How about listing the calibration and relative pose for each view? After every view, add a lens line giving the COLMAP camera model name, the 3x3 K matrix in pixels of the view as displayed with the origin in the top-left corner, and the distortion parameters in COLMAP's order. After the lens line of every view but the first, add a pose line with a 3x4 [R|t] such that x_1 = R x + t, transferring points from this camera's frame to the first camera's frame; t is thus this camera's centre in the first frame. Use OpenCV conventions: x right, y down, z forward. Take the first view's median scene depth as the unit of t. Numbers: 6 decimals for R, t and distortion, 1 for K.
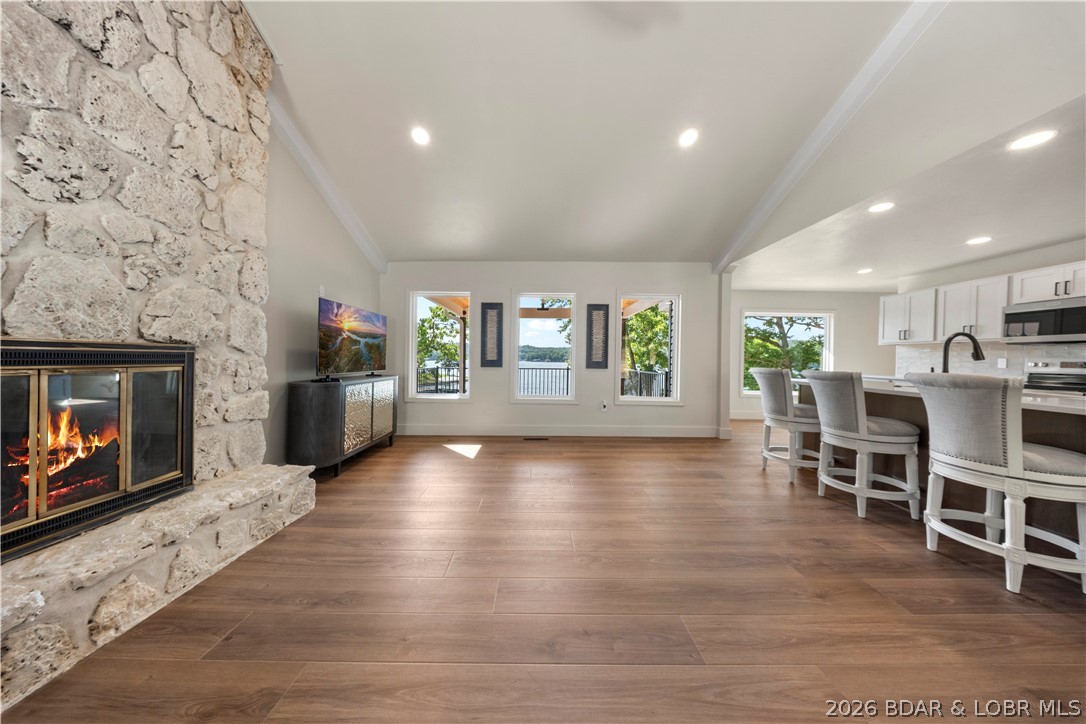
lens RADIAL K [[321.8, 0, 543.0], [0, 321.8, 362.0], [0, 0, 1]] dist [-0.000844, -0.000101]
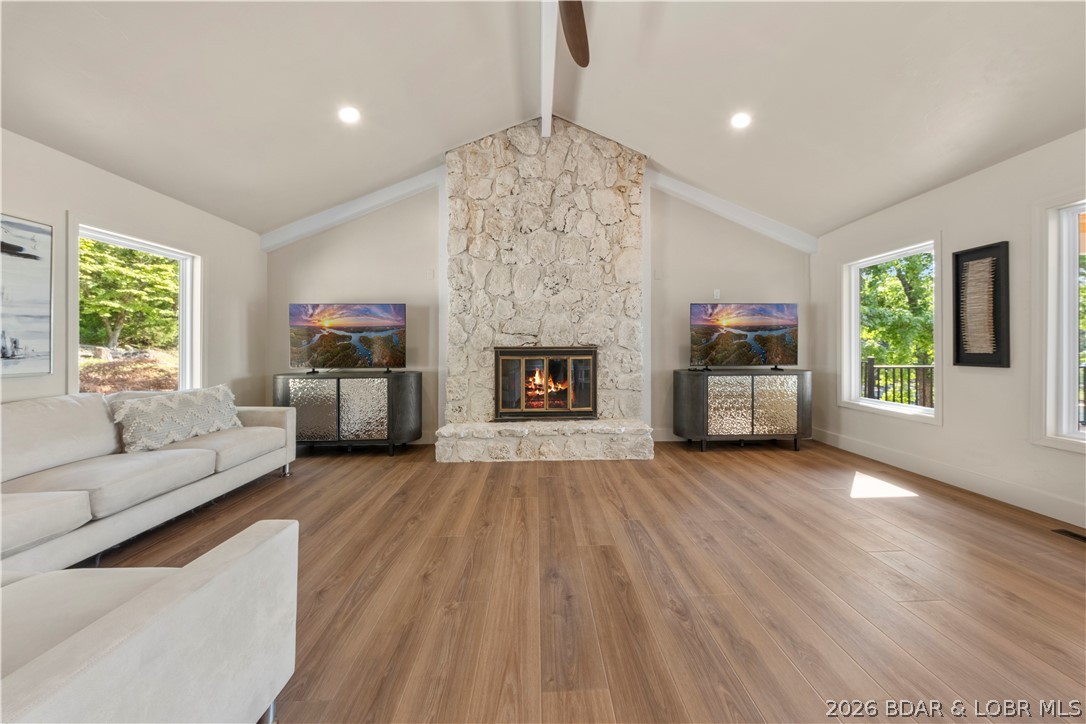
lens RADIAL K [[332.7, 0, 543.9], [0, 332.7, 347.1], [0, 0, 1]] dist [0.000220, -0.000001]
pose [[0.019331, -0.018027, -0.999651, 0.916849], [-0.003197, 0.999831, -0.018092, -0.008724], [0.999808, 0.003545, 0.019270, 0.617363]]
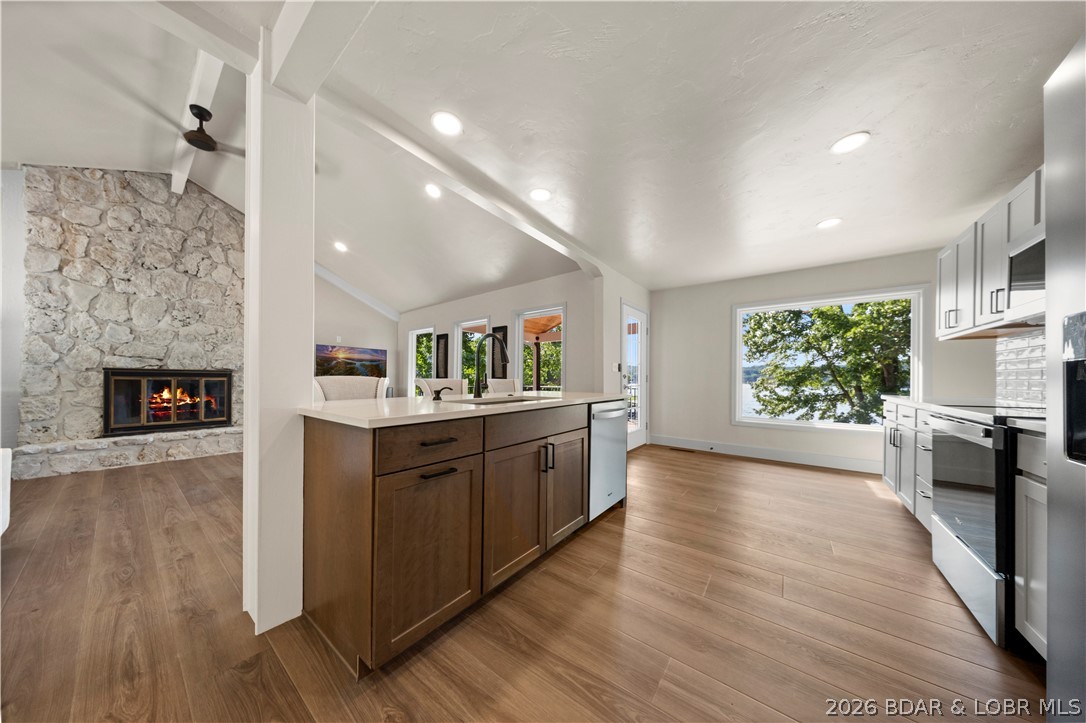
lens RADIAL K [[326.3, 0, 541.9], [0, 326.3, 382.2], [0, 0, 1]] dist [-0.007979, -0.000021]
pose [[0.793198, -0.003172, -0.608955, 2.388765], [-0.002703, 0.999958, -0.008730, 0.056933], [0.608958, 0.008570, 0.793156, 0.442185]]
